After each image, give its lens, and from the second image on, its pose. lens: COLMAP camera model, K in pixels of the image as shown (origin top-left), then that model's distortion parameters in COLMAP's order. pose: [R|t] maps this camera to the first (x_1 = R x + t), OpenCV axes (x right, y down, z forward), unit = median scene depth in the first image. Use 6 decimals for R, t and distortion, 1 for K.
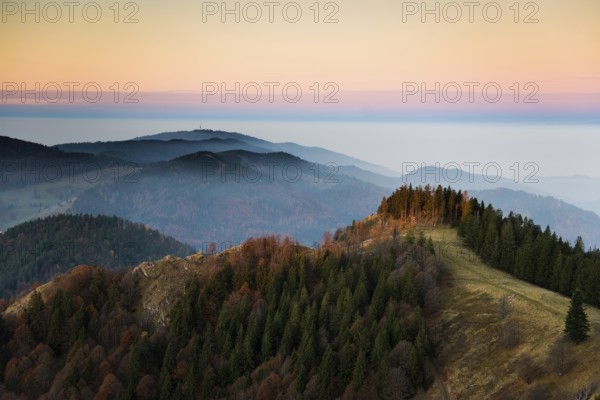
lens RADIAL K [[278.2, 0, 299.8], [0, 278.2, 195.5], [0, 0, 1]] dist [0.015535, 0.001107]
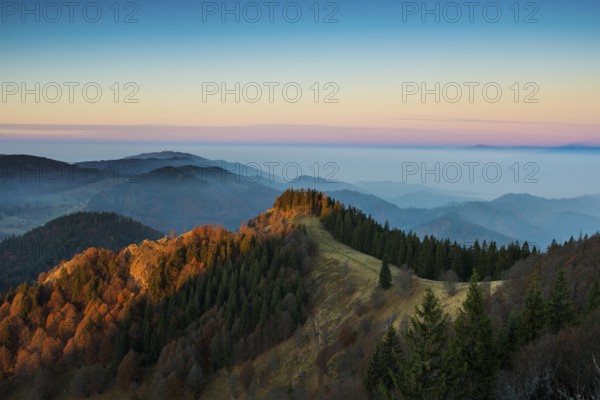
lens RADIAL K [[278.2, 0, 299.9], [0, 278.2, 197.9], [0, 0, 1]] dist [0.015535, 0.001107]
pose [[0.899266, -0.017512, 0.437050, -0.316372], [0.014439, 0.999842, 0.010353, -0.001238], [-0.437163, -0.003000, 0.899377, -0.512916]]
